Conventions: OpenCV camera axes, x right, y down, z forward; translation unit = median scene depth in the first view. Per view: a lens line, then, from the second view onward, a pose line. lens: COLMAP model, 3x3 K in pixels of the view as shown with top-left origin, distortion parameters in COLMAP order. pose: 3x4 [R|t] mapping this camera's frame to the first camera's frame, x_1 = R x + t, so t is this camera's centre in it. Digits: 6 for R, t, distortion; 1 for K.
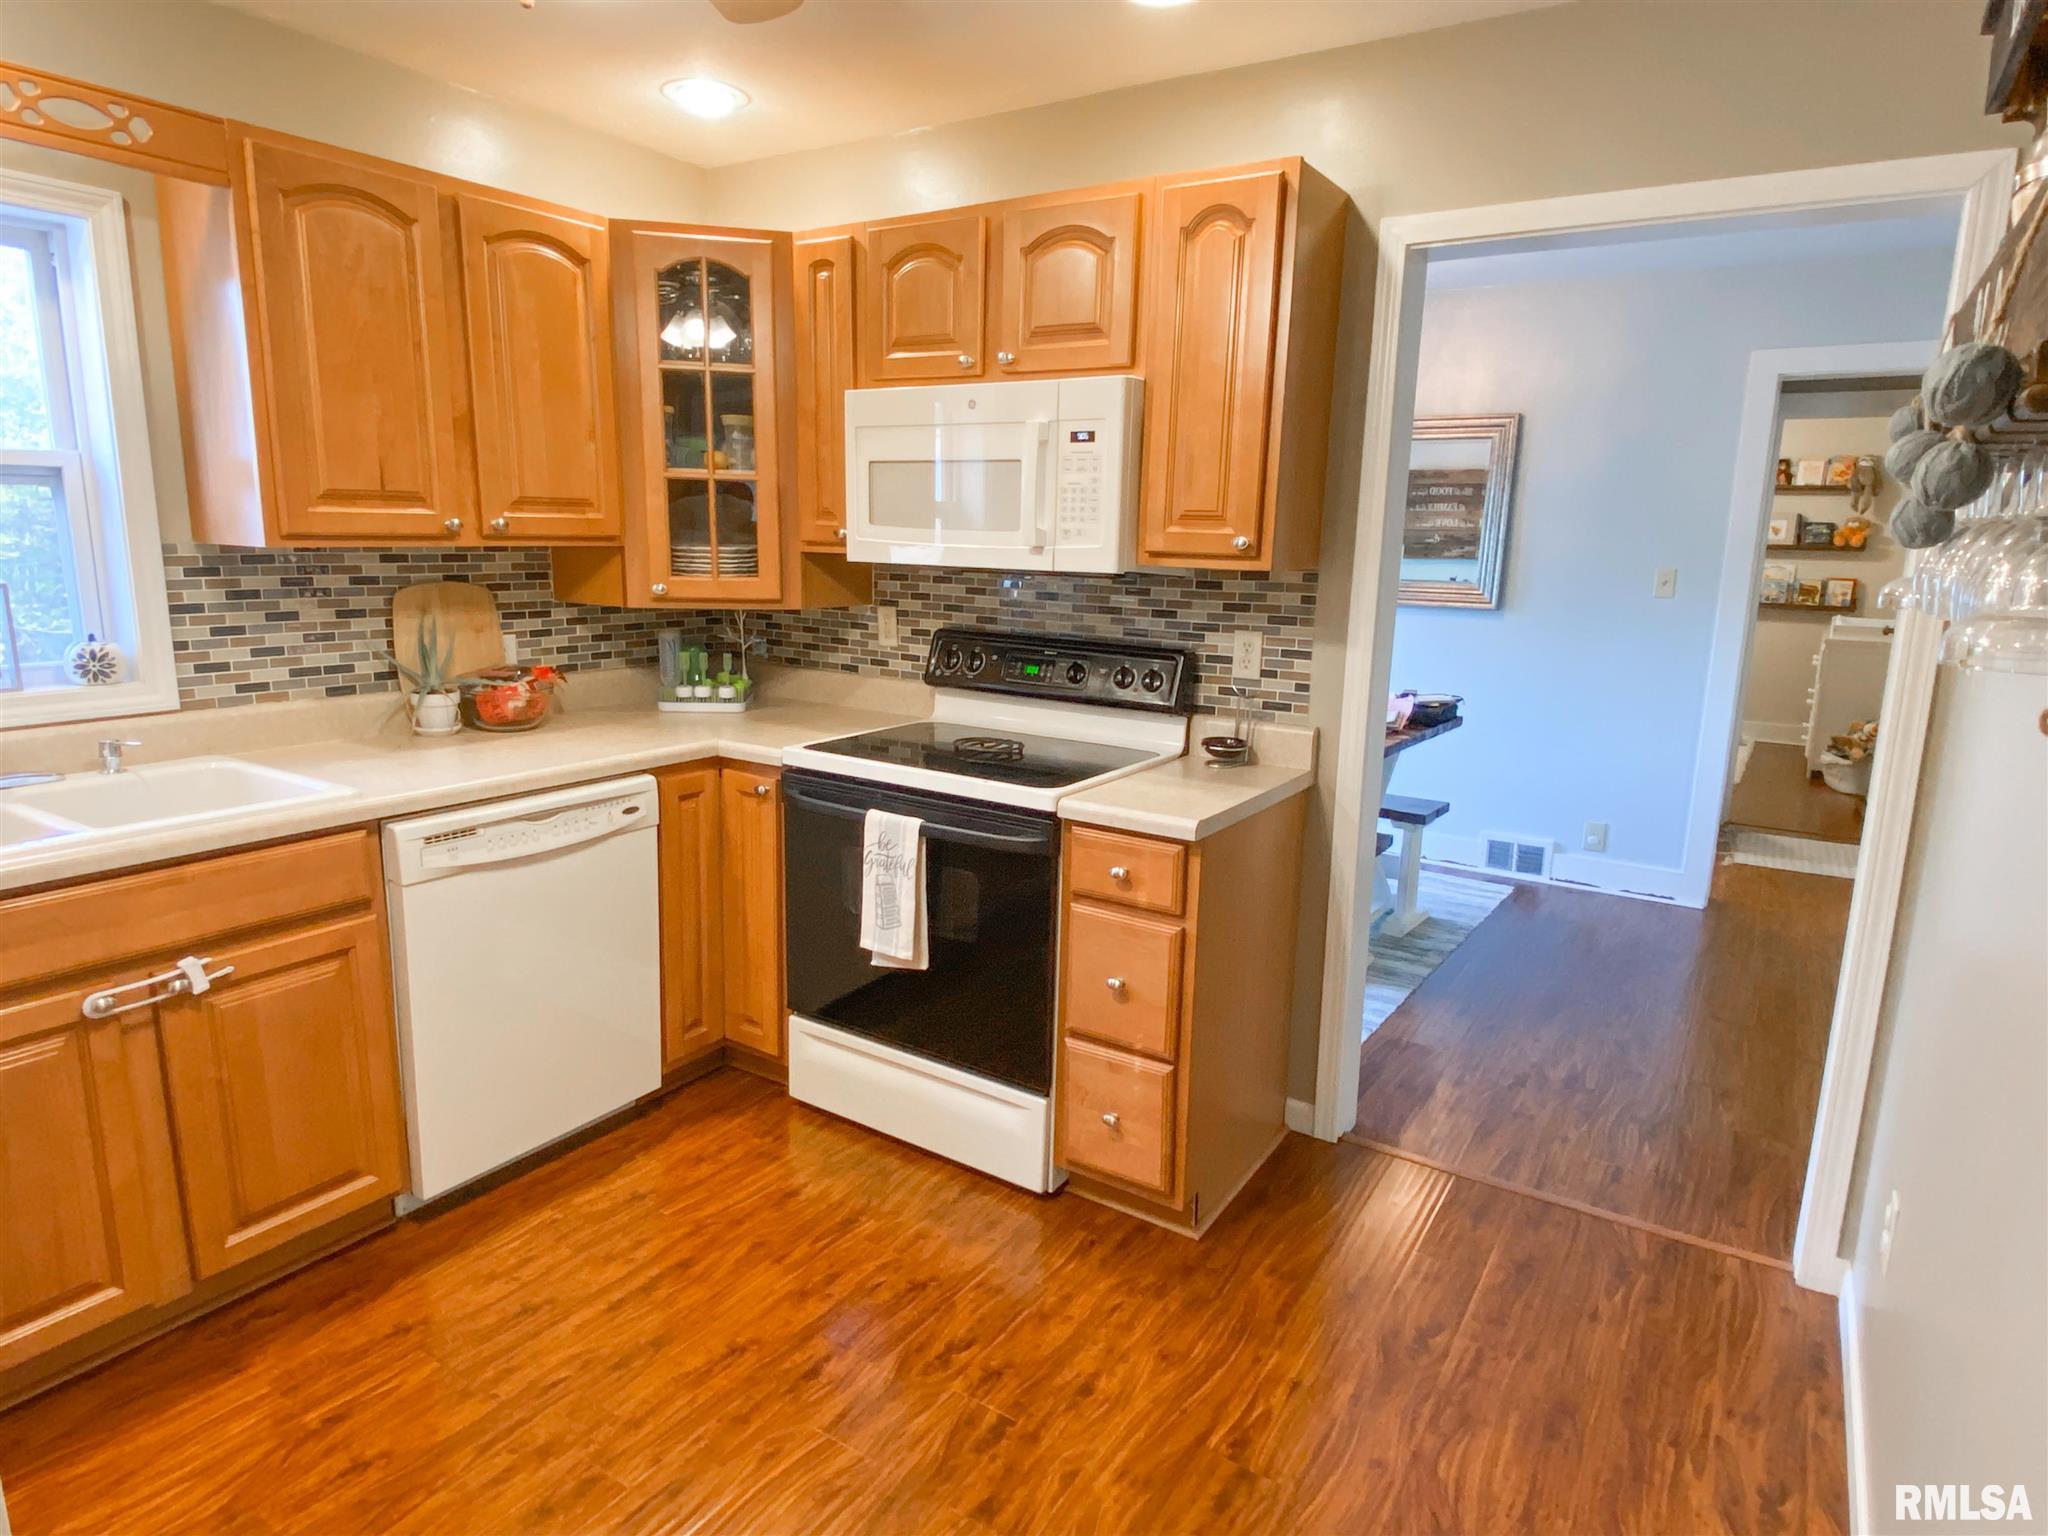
lens RADIAL K [[1160.4, 0, 1031.3], [0, 1160.4, 772.0], [0, 0, 1]] dist [0.044124, -0.047854]
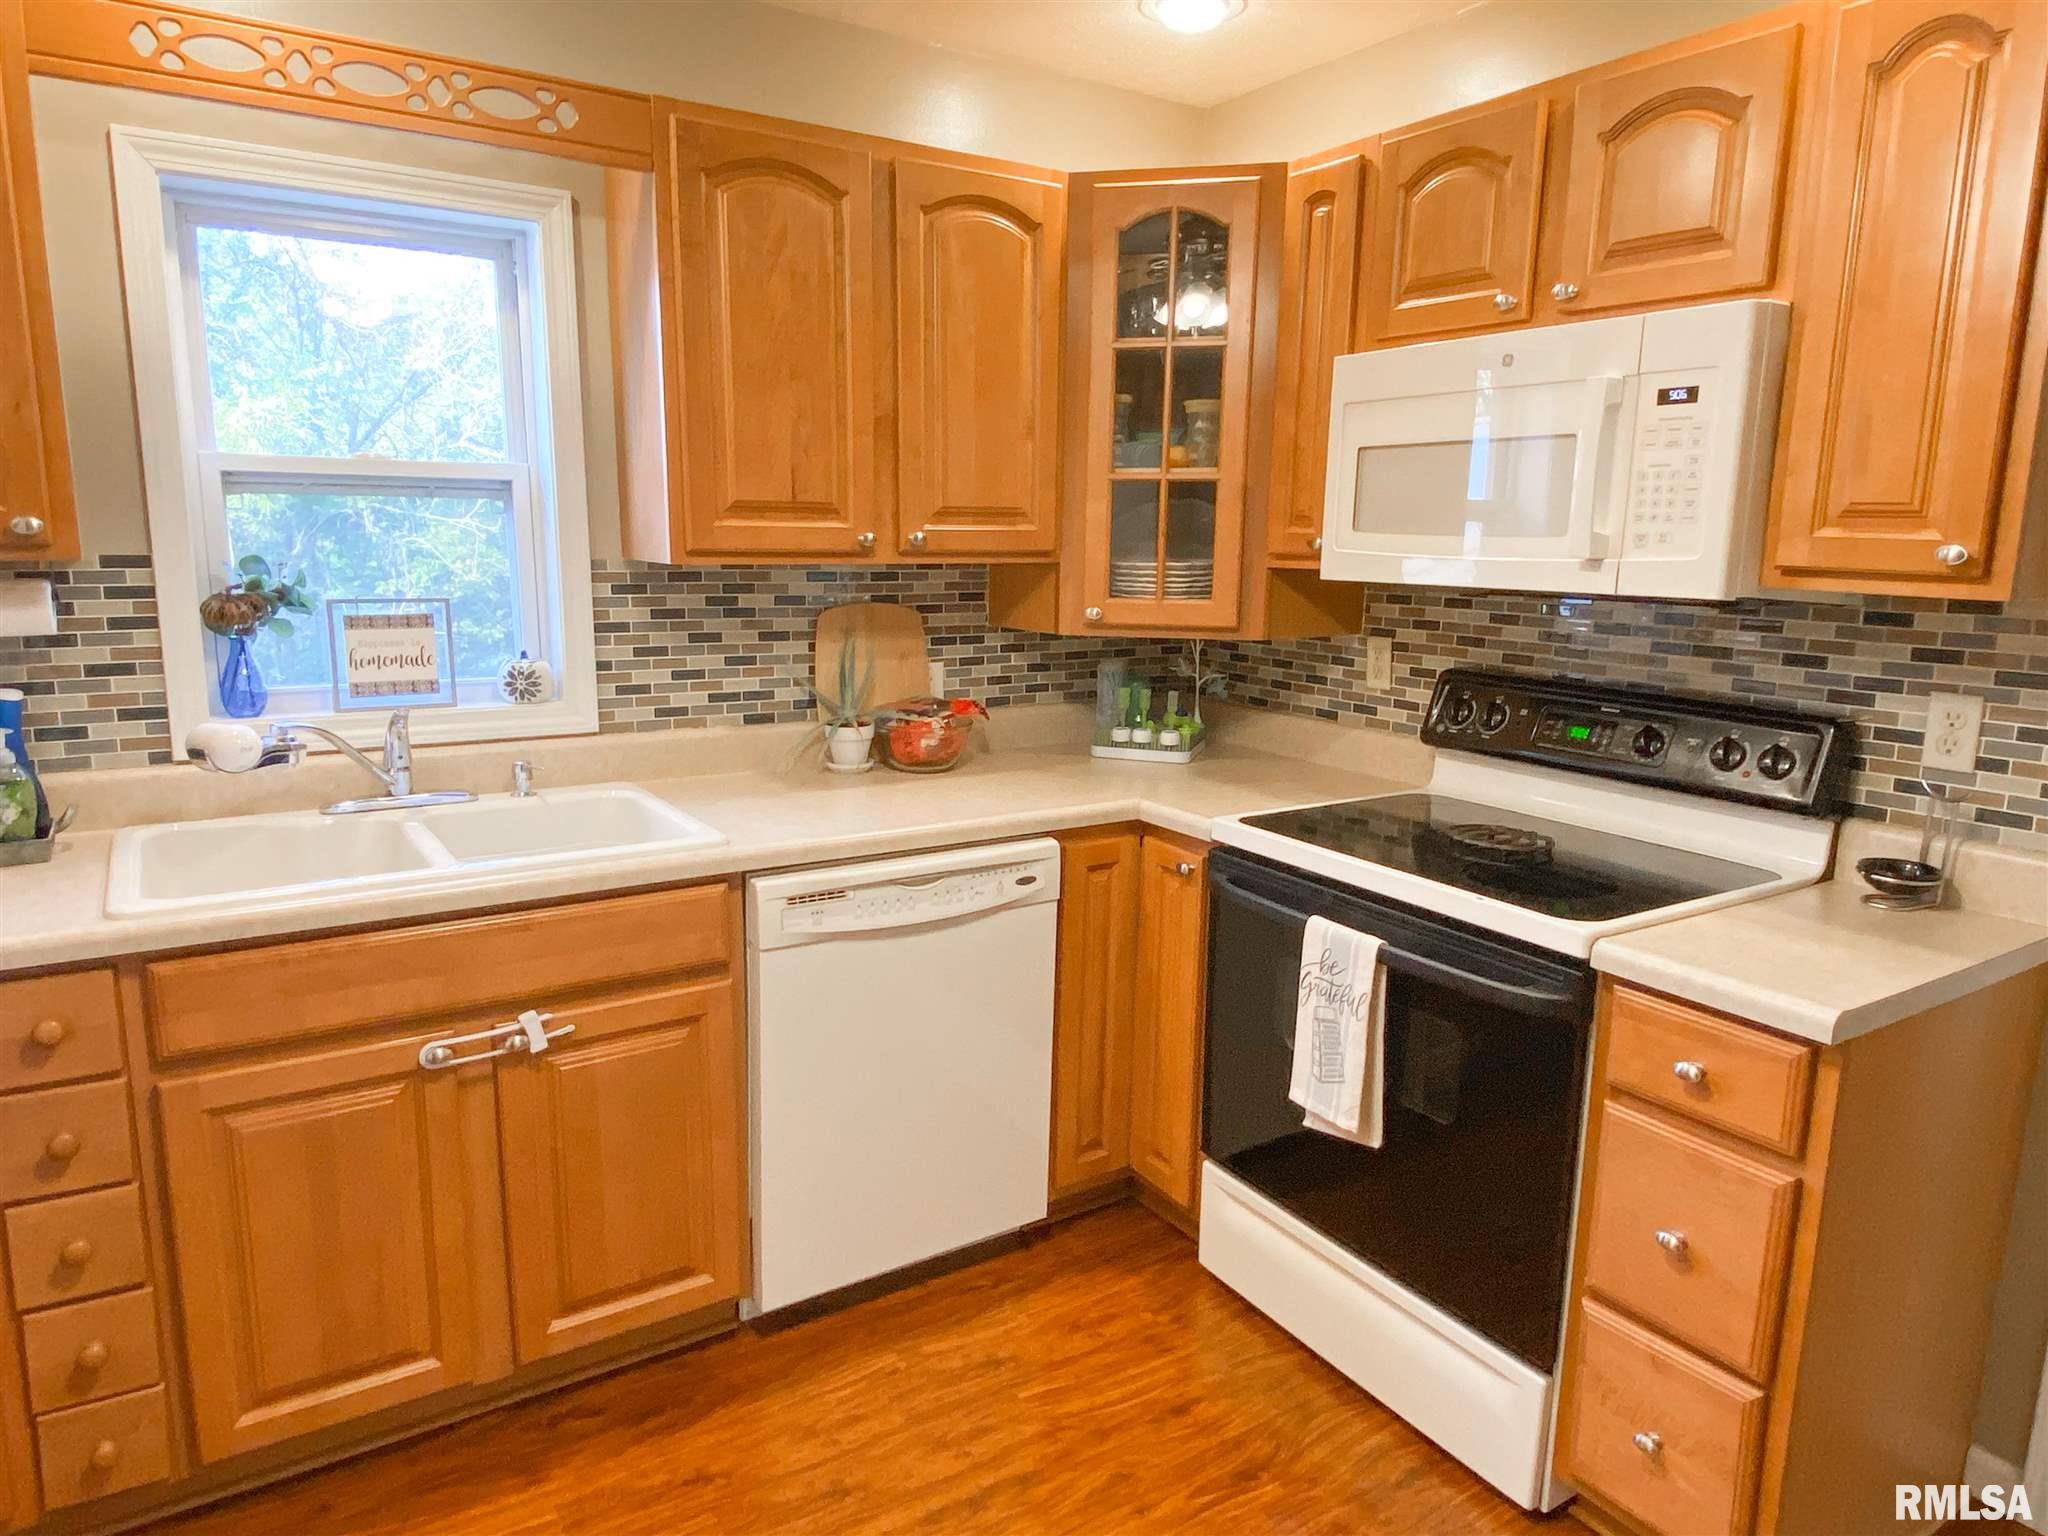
lens RADIAL K [[1274.5, 0, 1024.0], [0, 1274.5, 768.0], [0, 0, 1]] dist [0.090513, -0.116971]
pose [[0.907318, 0.066453, -0.415159, 0.025874], [-0.078386, 0.996854, -0.011746, -0.036885], [0.413072, 0.043200, 0.909673, 0.177594]]
